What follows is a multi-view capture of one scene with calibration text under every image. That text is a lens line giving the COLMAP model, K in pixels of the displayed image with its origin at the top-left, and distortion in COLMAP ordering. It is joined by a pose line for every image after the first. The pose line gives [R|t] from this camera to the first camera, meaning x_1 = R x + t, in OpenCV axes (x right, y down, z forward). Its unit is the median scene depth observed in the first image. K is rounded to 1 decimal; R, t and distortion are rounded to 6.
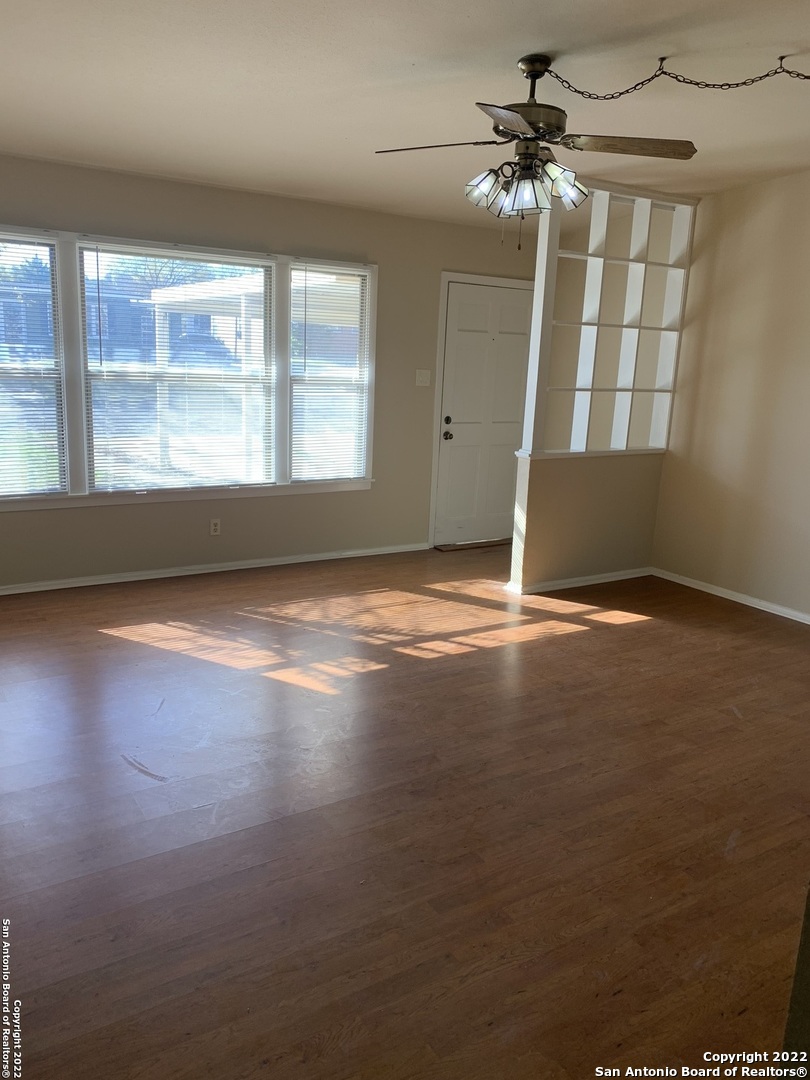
lens RADIAL K [[821.0, 0, 405.0], [0, 821.0, 540.0], [0, 0, 1]] dist [0.048225, -0.046505]
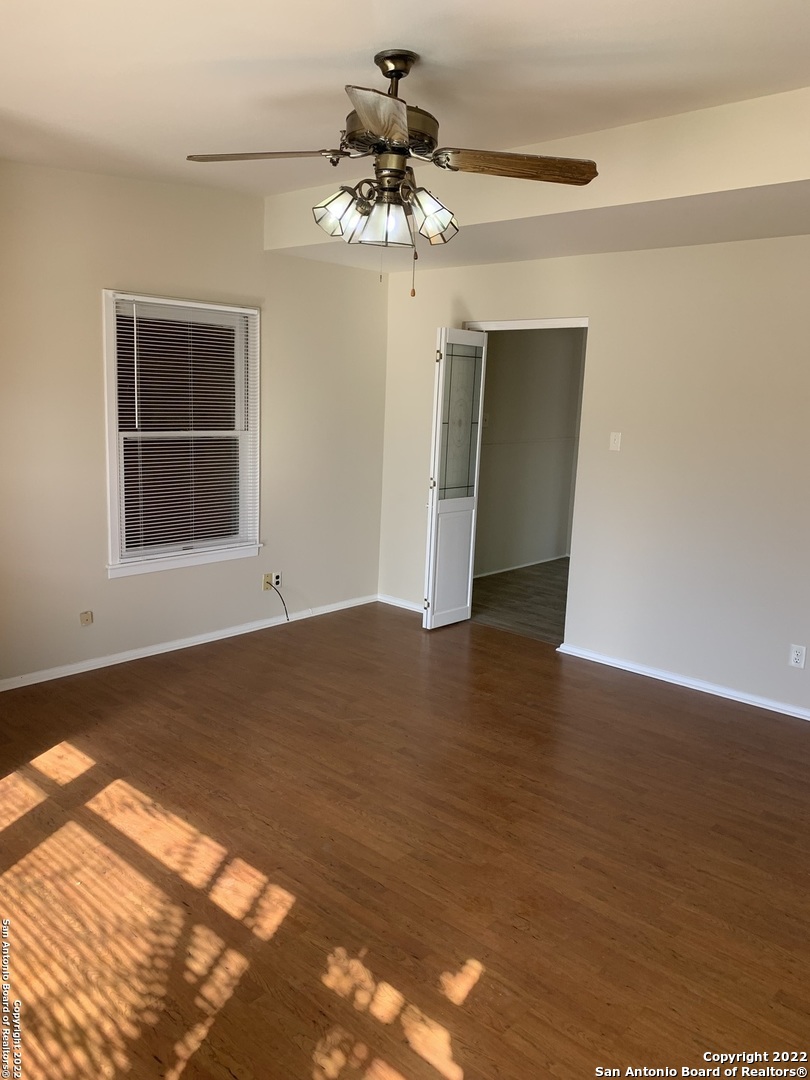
lens RADIAL K [[821.0, 0, 405.0], [0, 821.0, 540.0], [0, 0, 1]] dist [0.048225, -0.046505]
pose [[-0.271518, -0.227913, 0.935058, -0.508030], [0.165264, 0.946085, 0.278589, -0.270426], [-0.948138, 0.230173, -0.219213, 0.949565]]
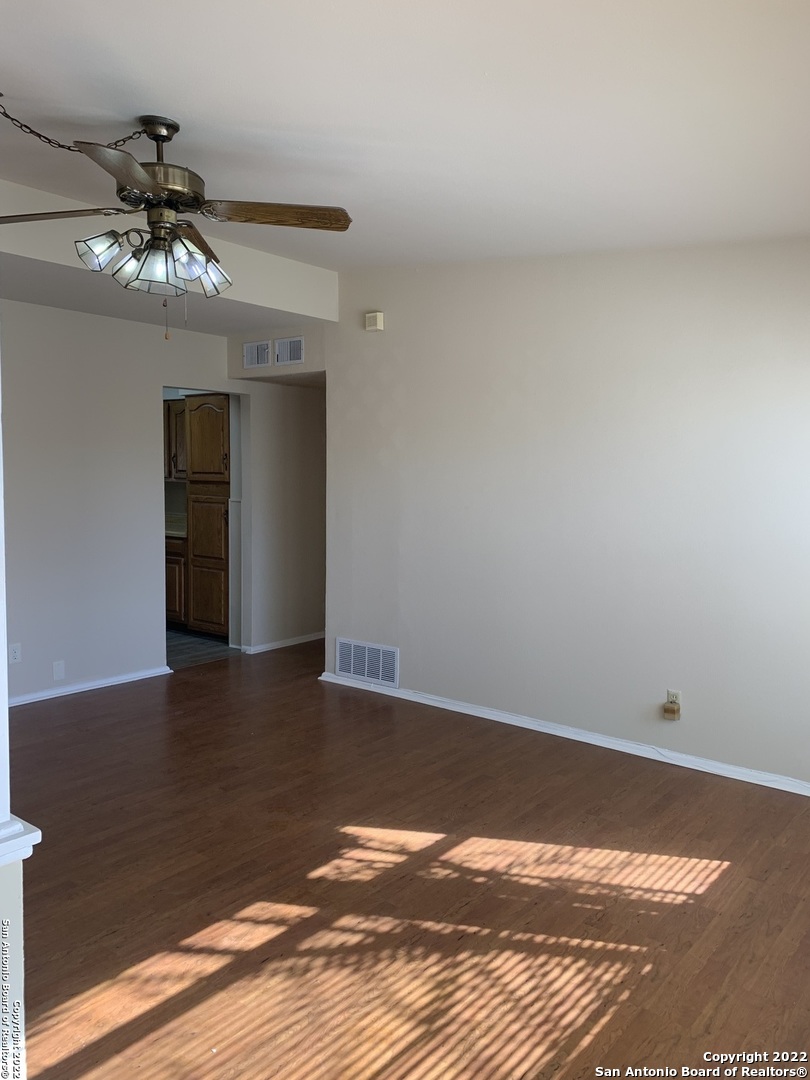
lens RADIAL K [[799.9, 0, 414.7], [0, 799.9, 506.9], [0, 0, 1]] dist [-0.003040, -0.001133]
pose [[-0.939620, -0.037119, -0.340200, 0.135833], [-0.123568, 0.963834, 0.236125, -0.322565], [0.319132, 0.263906, -0.910225, 1.478919]]
